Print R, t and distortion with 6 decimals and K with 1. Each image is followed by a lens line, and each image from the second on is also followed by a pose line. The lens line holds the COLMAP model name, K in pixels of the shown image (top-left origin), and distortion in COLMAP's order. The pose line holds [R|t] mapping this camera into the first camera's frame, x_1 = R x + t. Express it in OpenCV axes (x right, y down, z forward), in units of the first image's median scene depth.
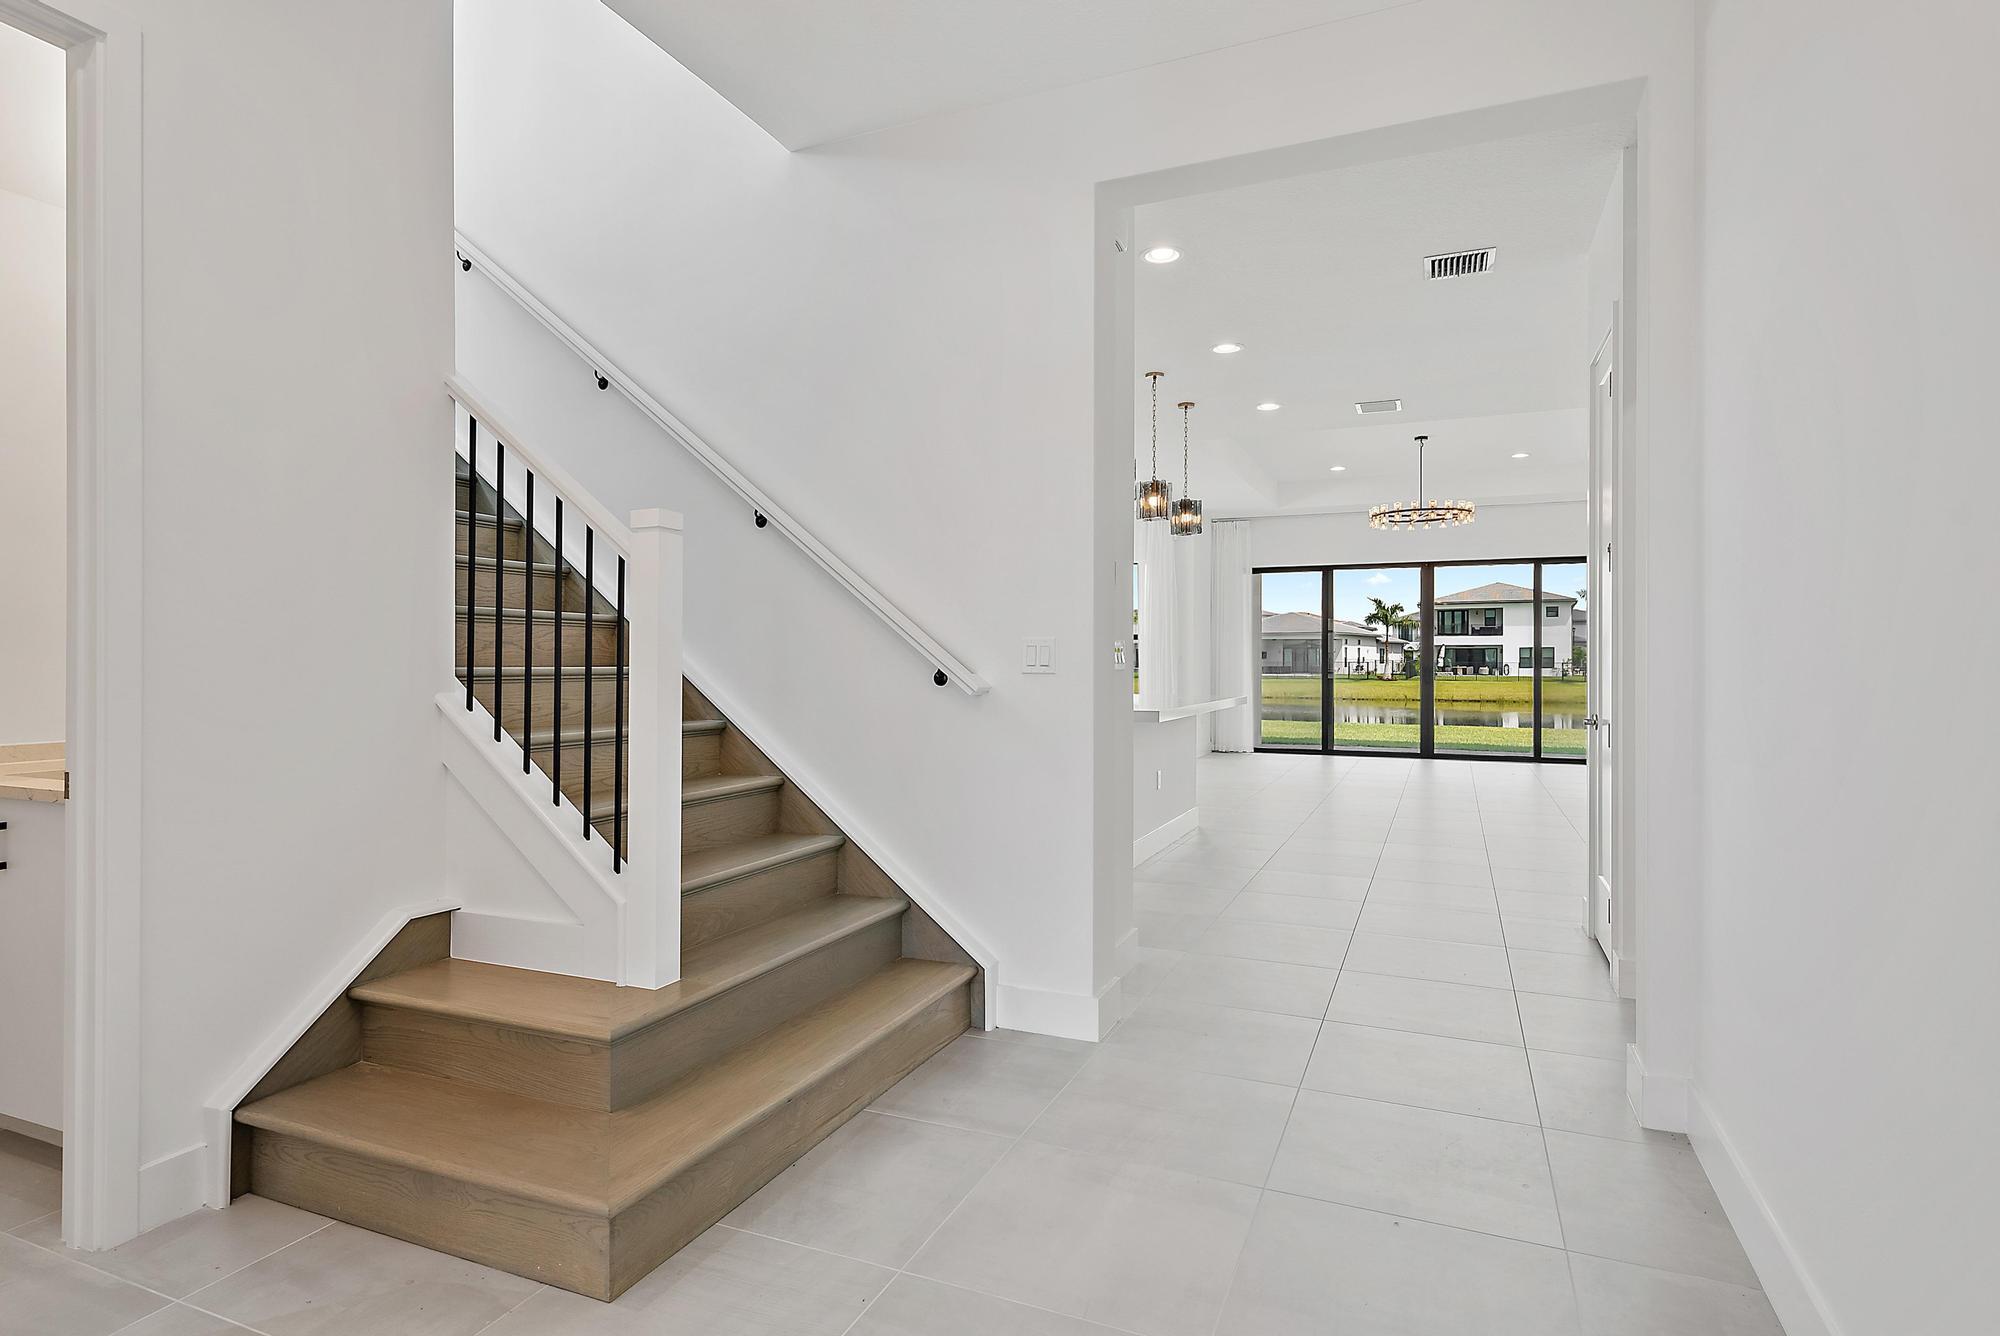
lens RADIAL K [[1037.4, 0, 997.4], [0, 1037.4, 654.8], [0, 0, 1]] dist [-0.000610, -0.000133]
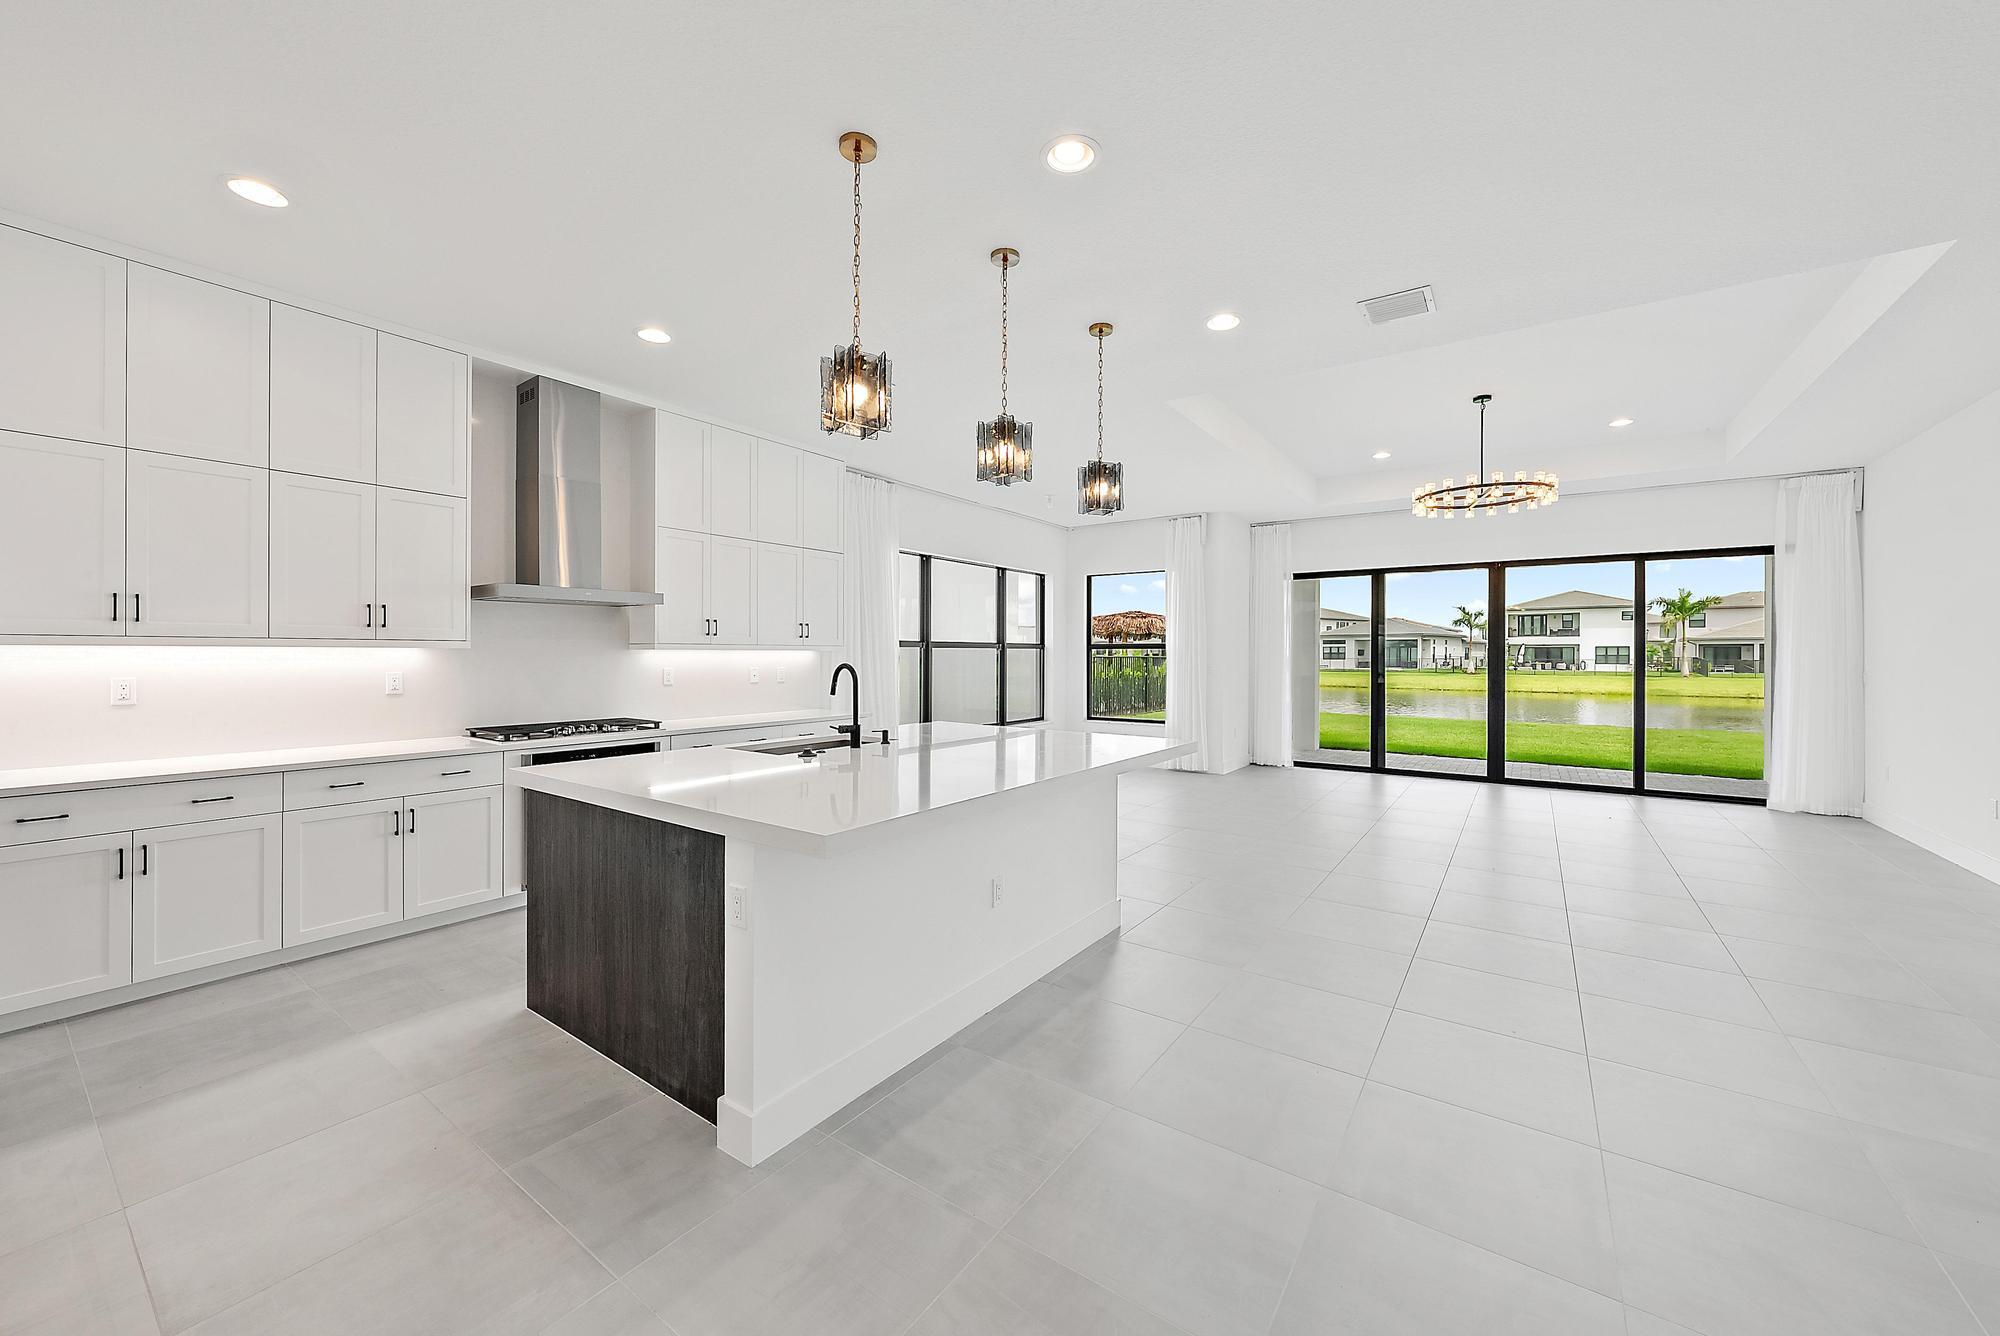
lens RADIAL K [[750.9, 0, 1010.6], [0, 750.9, 652.5], [0, 0, 1]] dist [-0.000924, -0.000032]
pose [[0.981274, 0.001782, -0.192607, 0.113013], [-0.001200, 0.999994, 0.003137, -0.011926], [0.192611, -0.002848, 0.981271, 0.251049]]
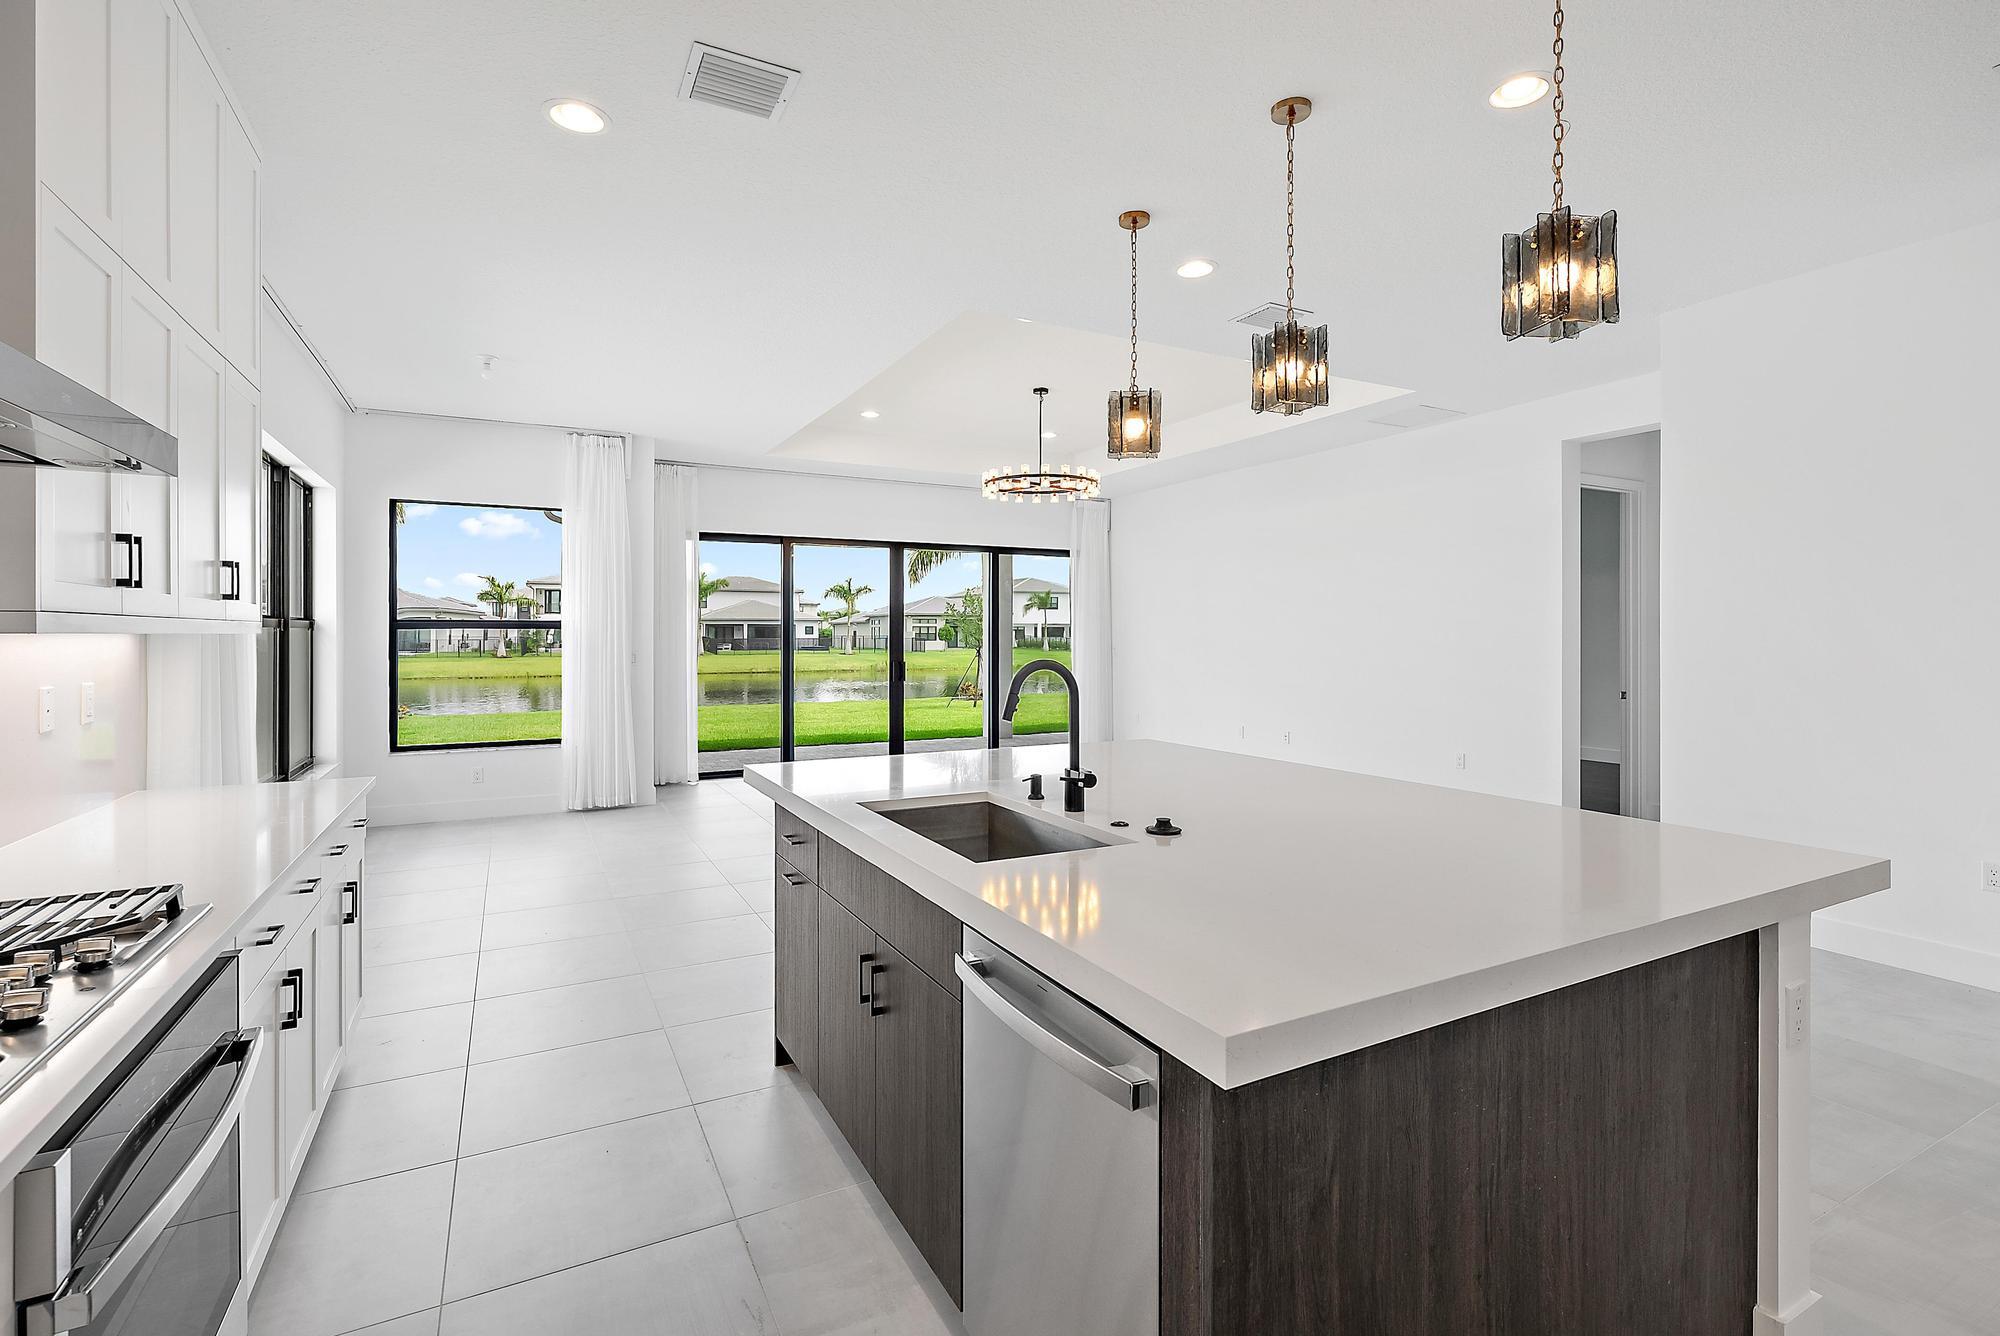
lens RADIAL K [[928.4, 0, 999.8], [0, 928.4, 646.4], [0, 0, 1]] dist [-0.002411, -0.000010]
pose [[0.624739, -0.010990, 0.780756, -0.126532], [-0.002959, 0.999860, 0.016442, -0.012711], [-0.780828, -0.012582, 0.624620, 0.381770]]
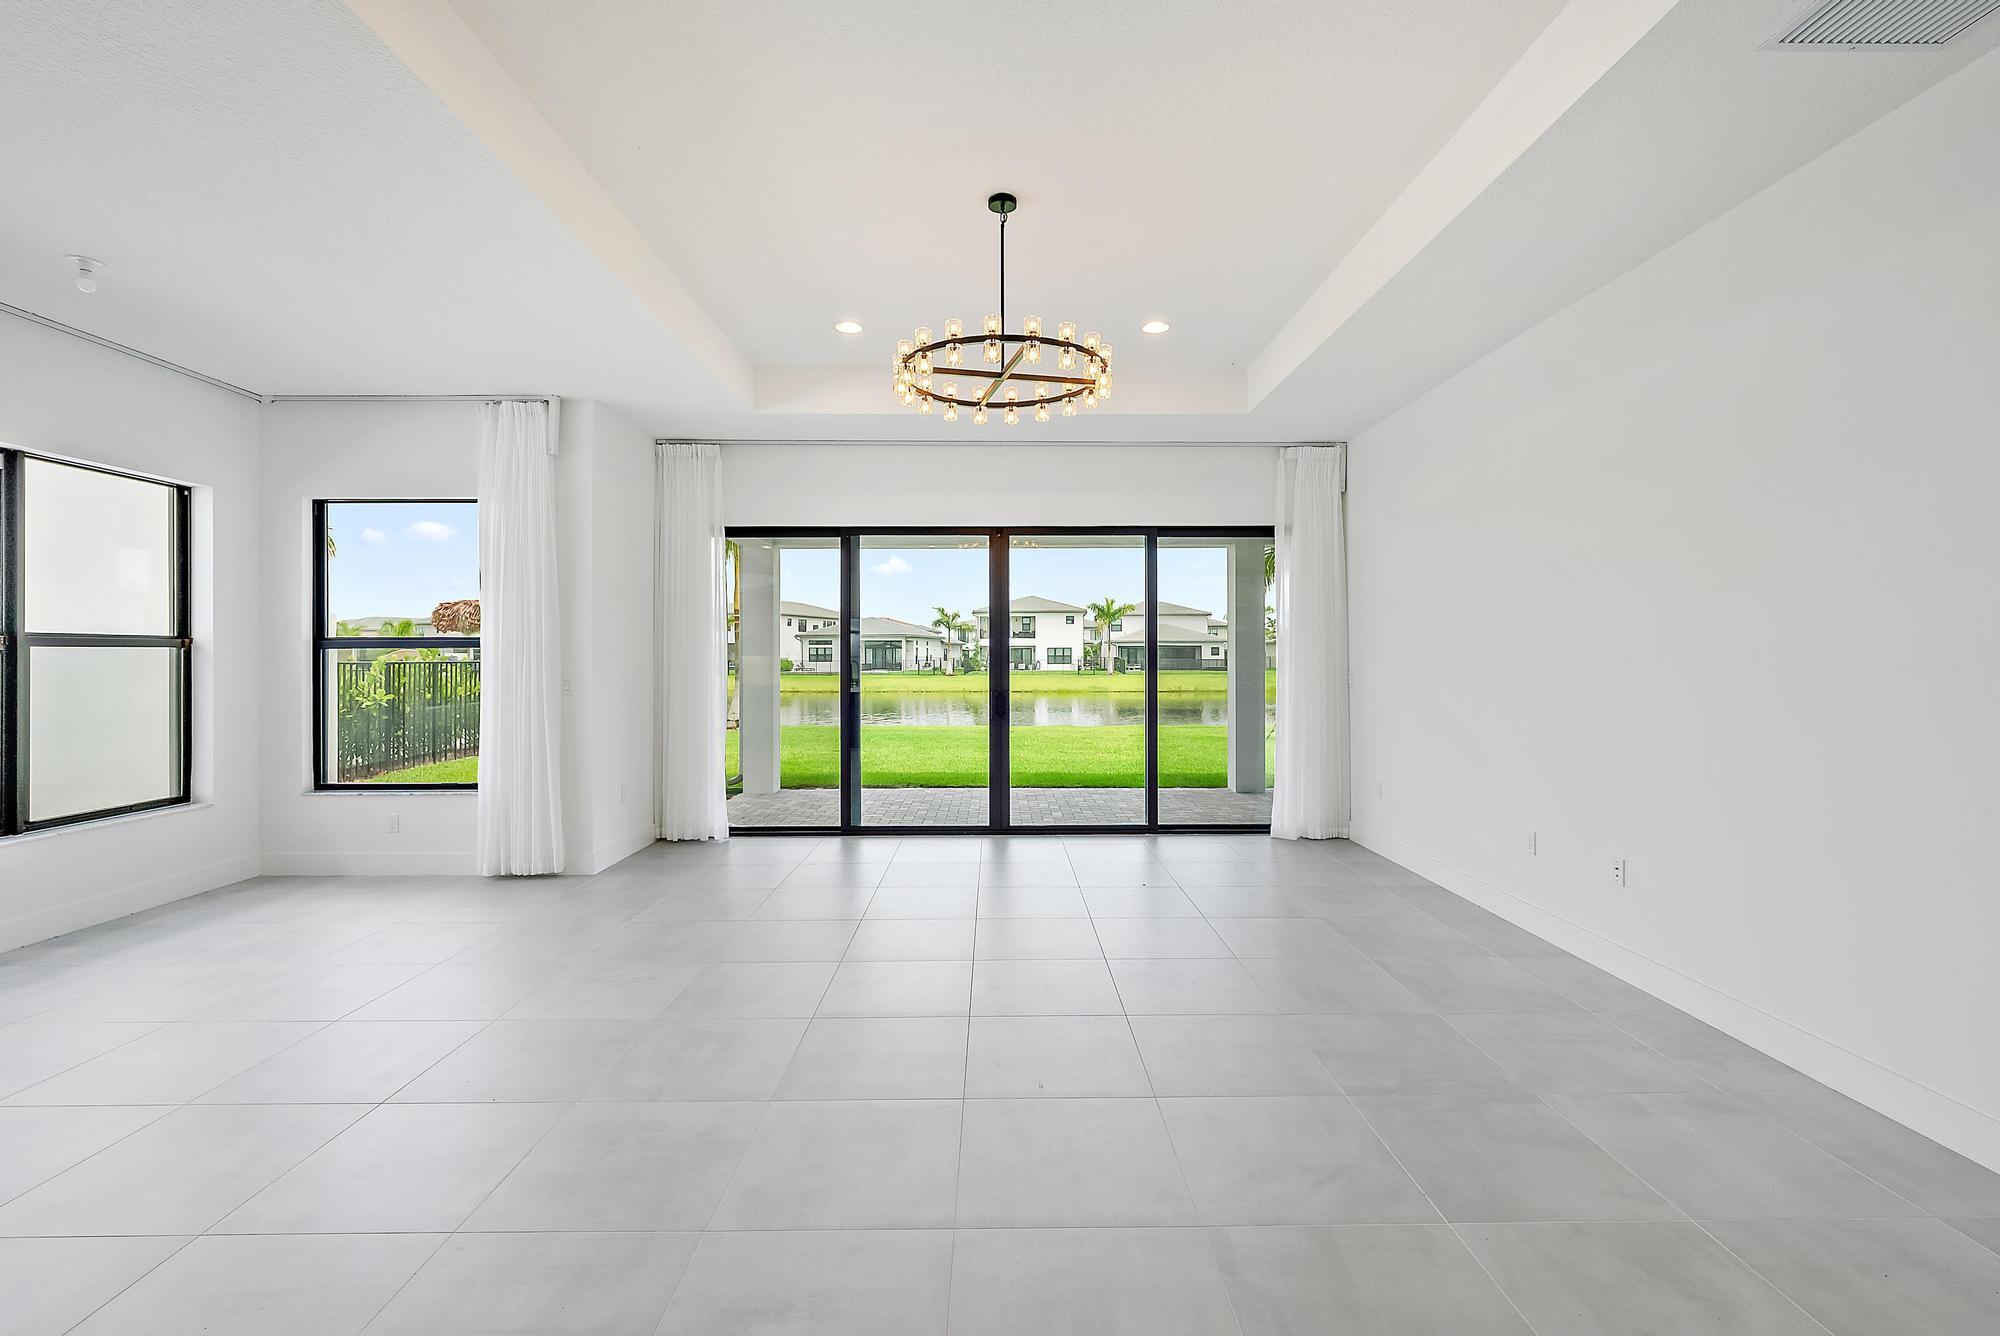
lens RADIAL K [[849.1, 0, 1000.3], [0, 849.1, 651.1], [0, 0, 1]] dist [0.001247, 0.000163]
pose [[0.913671, -0.000321, 0.406454, 0.175401], [0.000765, 0.999999, -0.000928, -0.010974], [-0.406453, 0.001159, 0.913671, 0.451458]]
